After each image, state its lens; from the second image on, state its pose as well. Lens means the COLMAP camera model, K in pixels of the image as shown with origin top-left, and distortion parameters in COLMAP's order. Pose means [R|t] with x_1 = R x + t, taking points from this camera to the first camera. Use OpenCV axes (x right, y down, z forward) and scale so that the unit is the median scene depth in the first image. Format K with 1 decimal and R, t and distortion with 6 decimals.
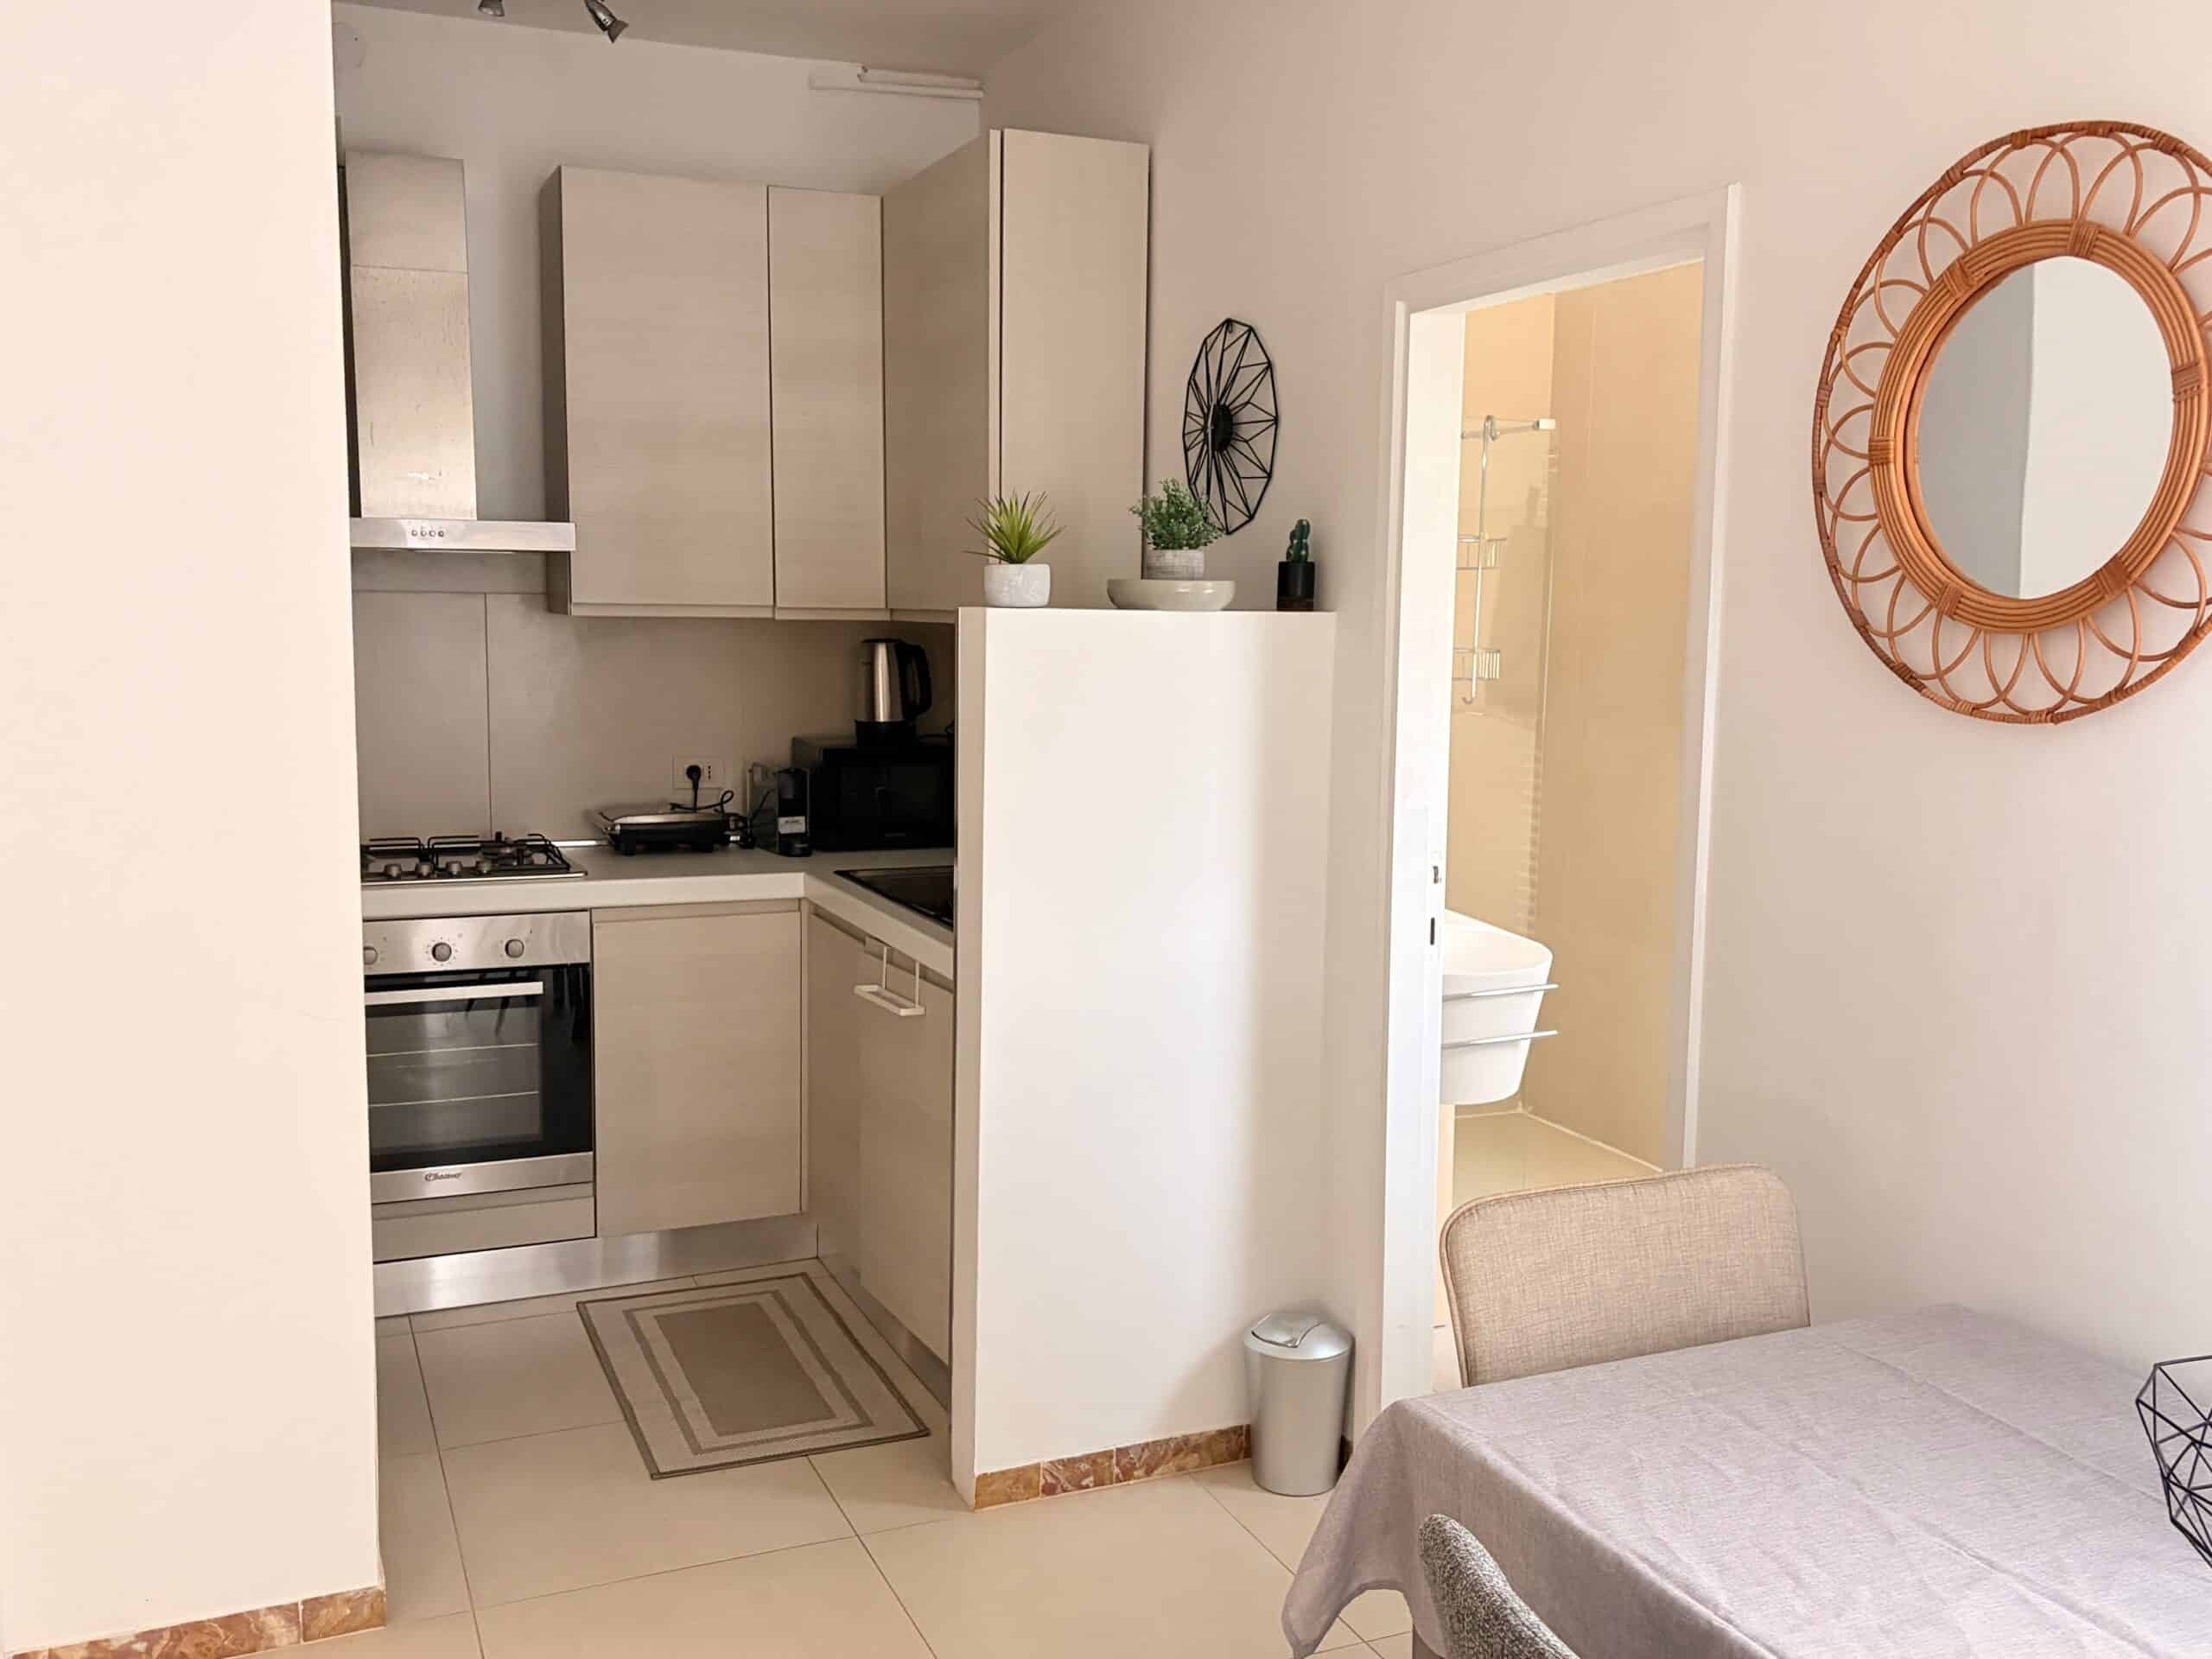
lens RADIAL K [[1992.4, 0, 1100.7], [0, 1992.4, 835.9], [0, 0, 1]] dist [0.050864, -0.043950]
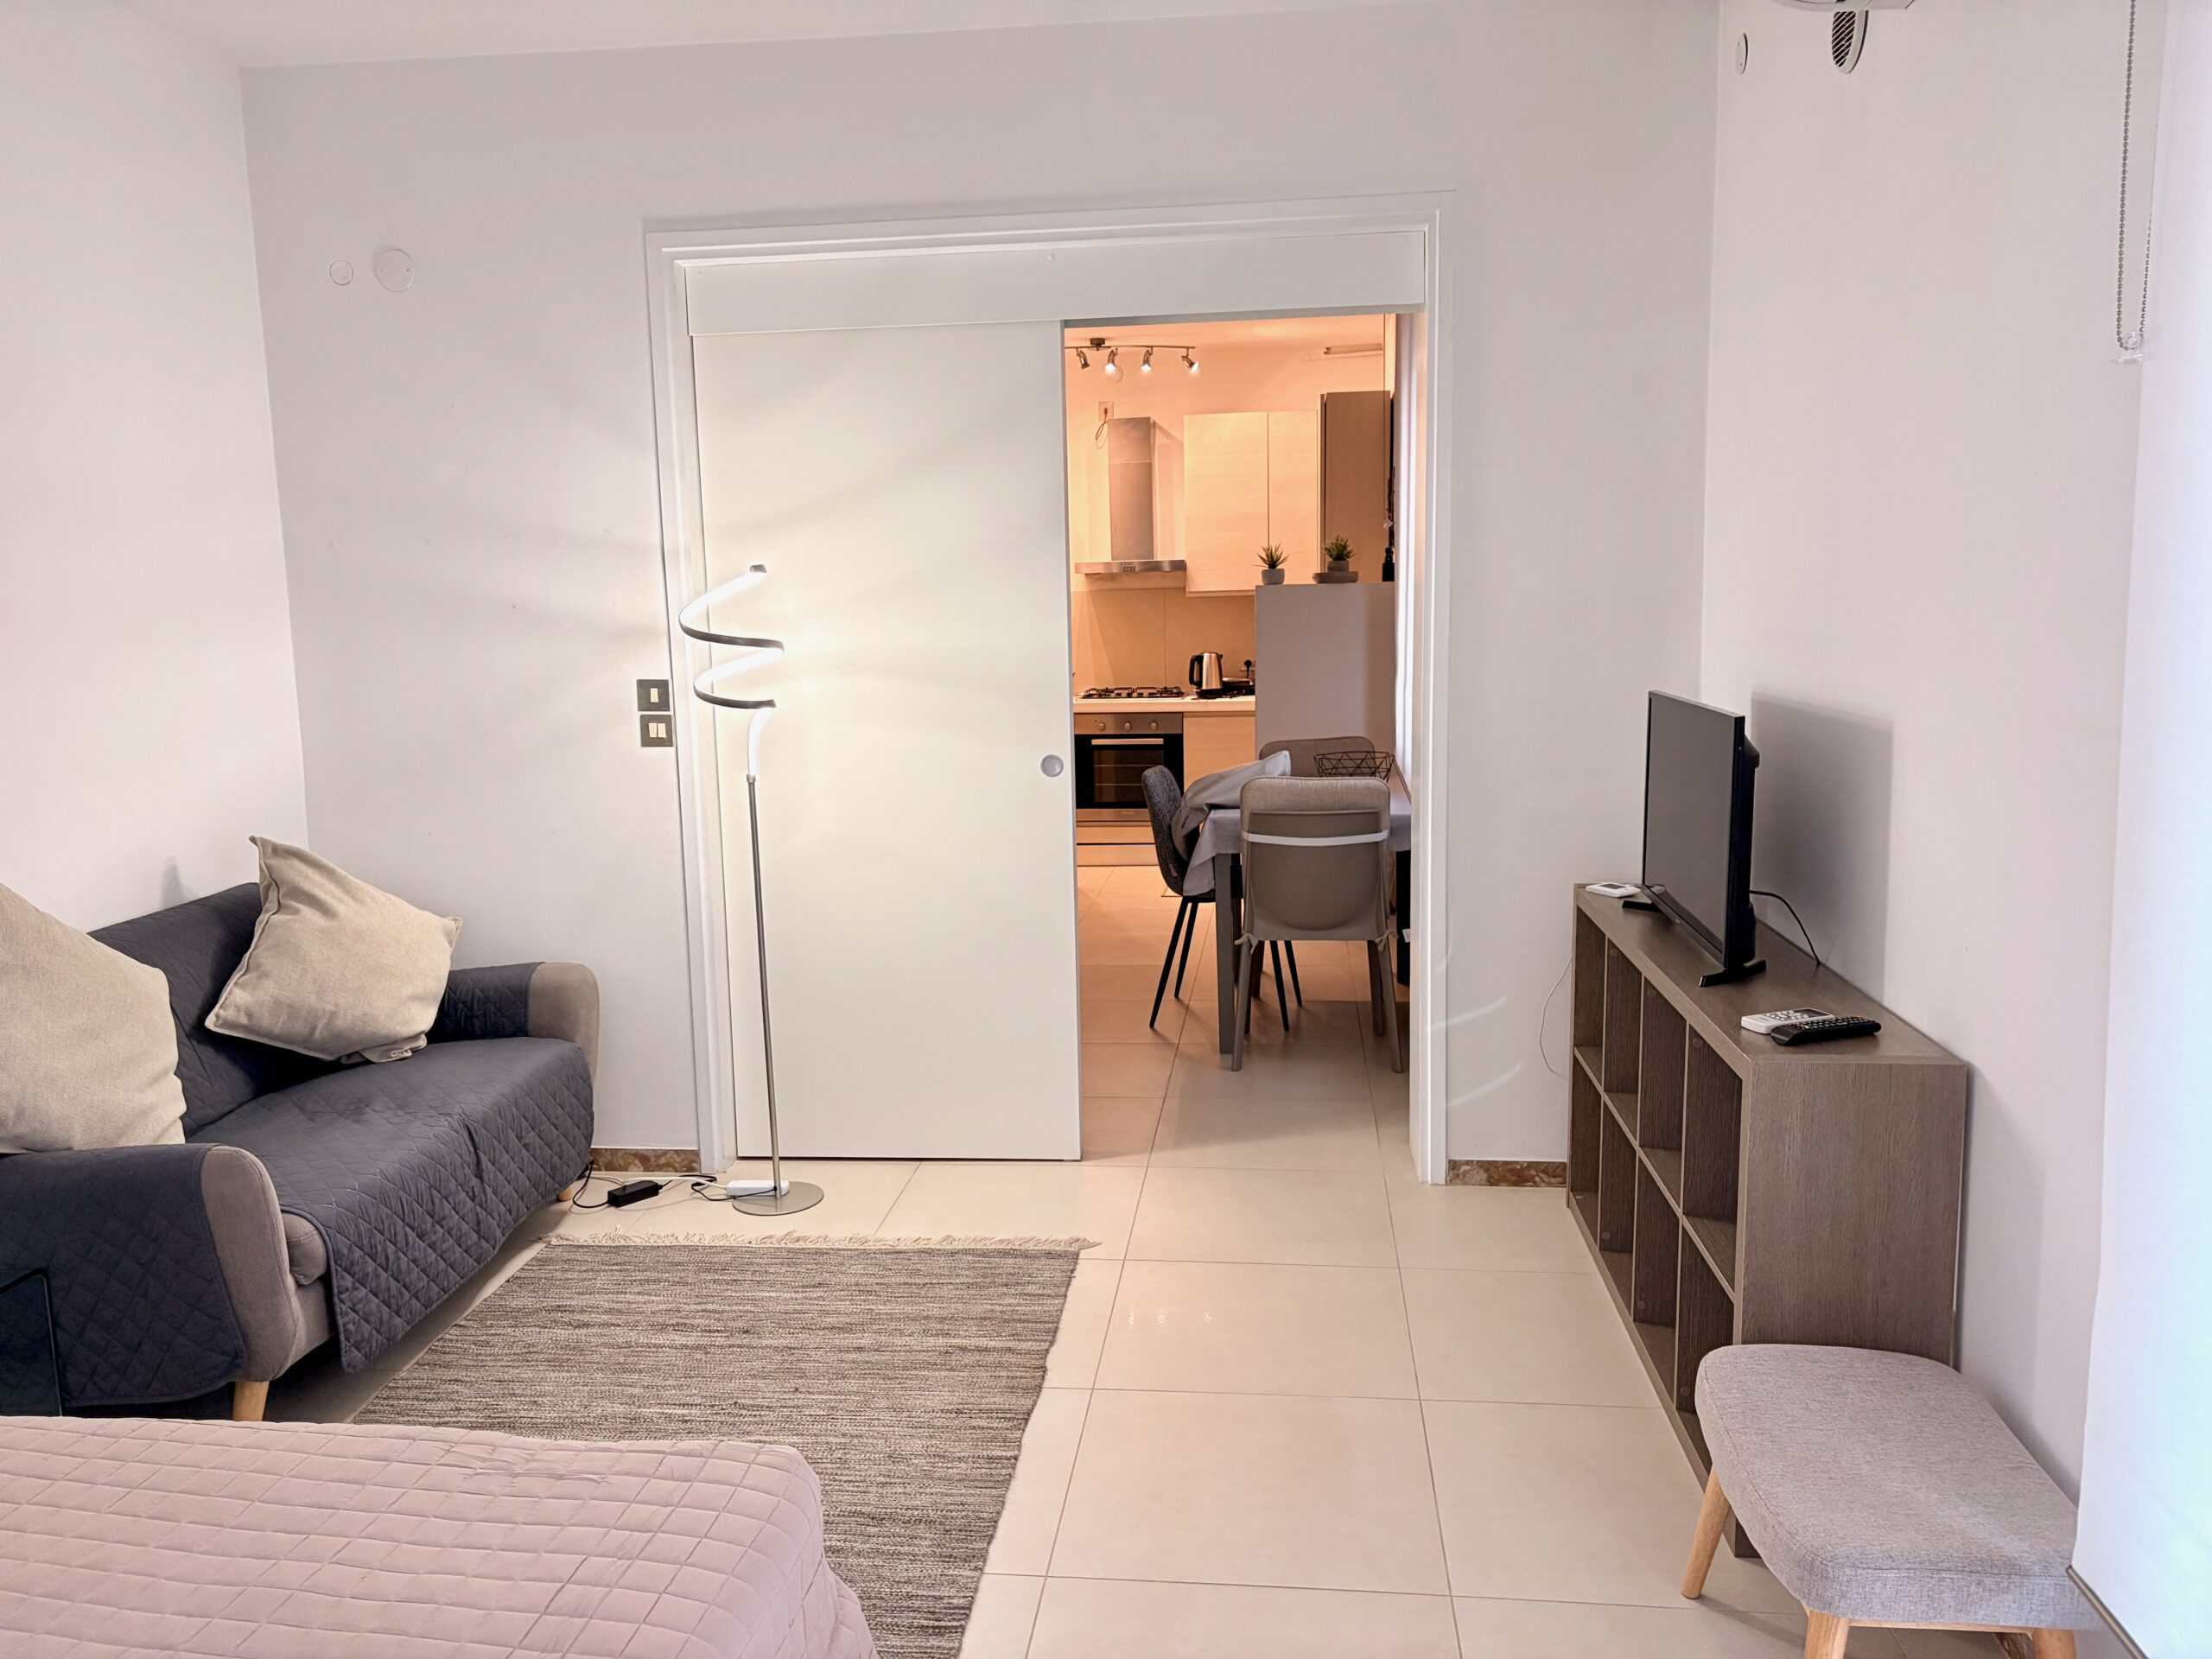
lens RADIAL K [[1663.0, 0, 1091.7], [0, 1663.0, 792.1], [0, 0, 1]] dist [0.056587, -0.065908]
pose [[0.865619, 0.026068, -0.500023, 0.873285], [-0.029986, 0.999550, 0.000199, 0.176105], [0.499804, 0.014821, 0.866012, -1.101807]]
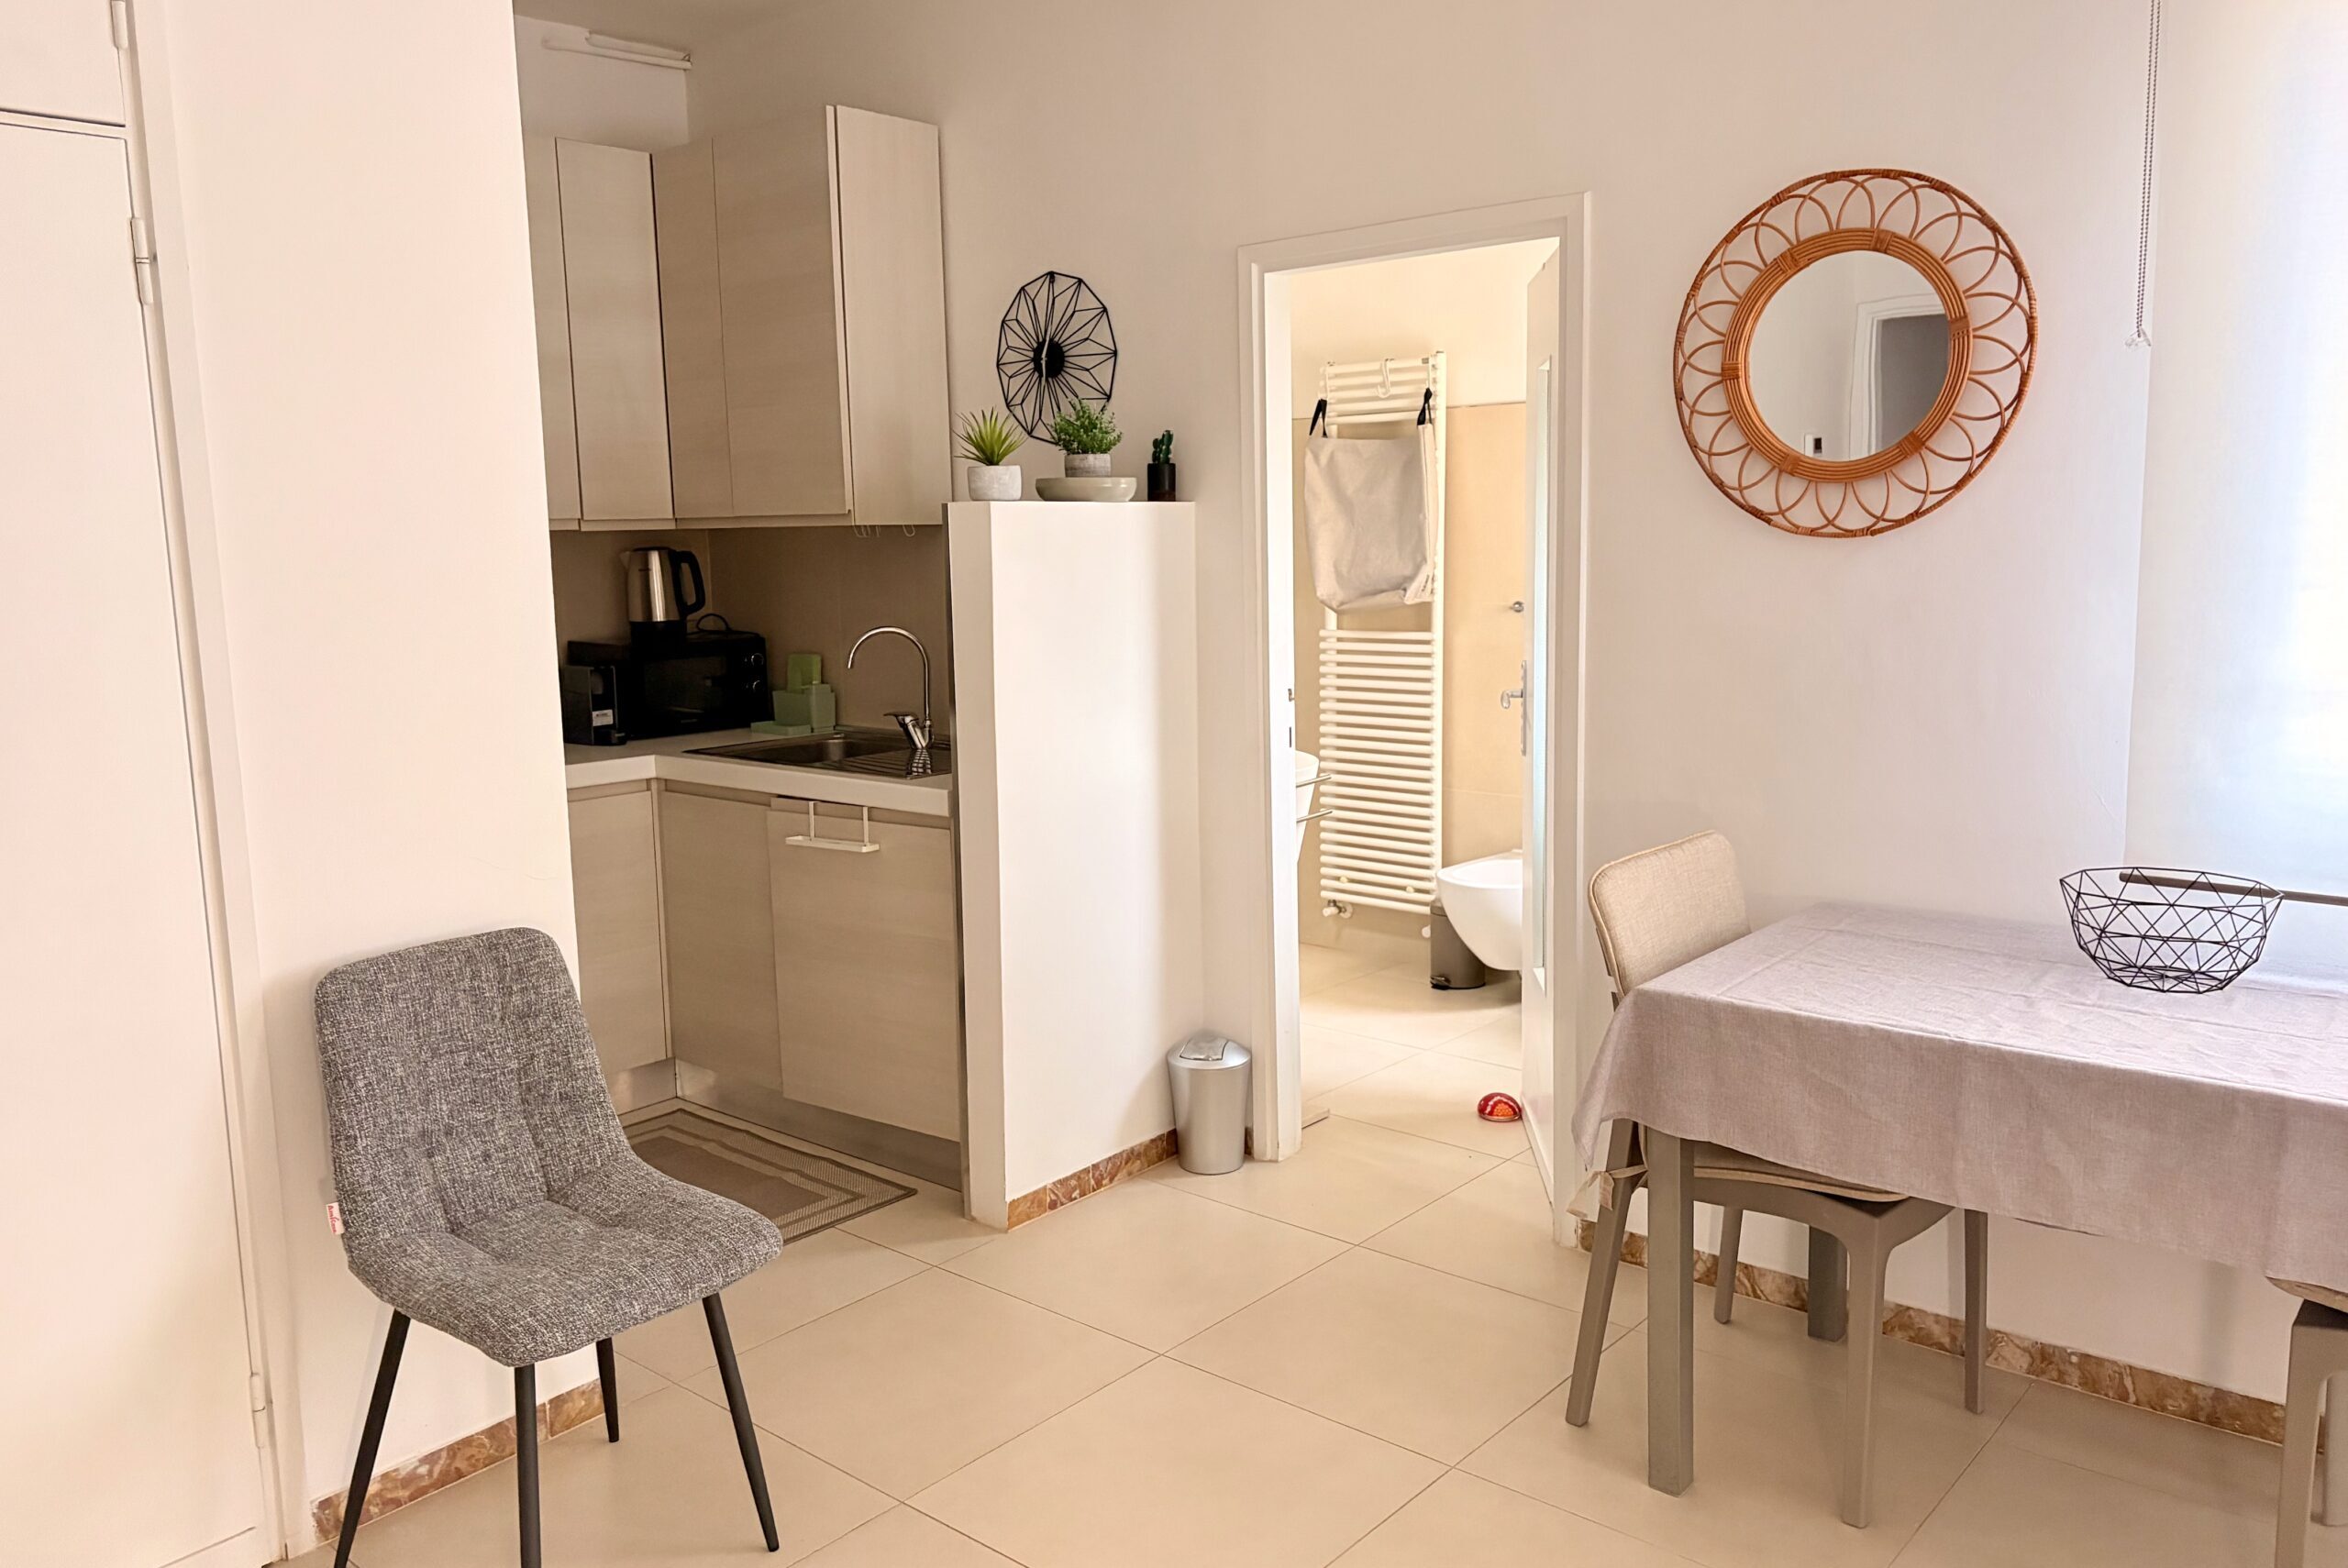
lens RADIAL K [[1781.6, 0, 1174.4], [0, 1781.6, 771.6], [0, 0, 1]] dist [0.036684, -0.023272]
pose [[0.898283, -0.093208, 0.429418, -0.409693], [0.085445, 0.995642, 0.037370, 0.019541], [-0.431029, 0.003123, 0.902333, -0.046050]]
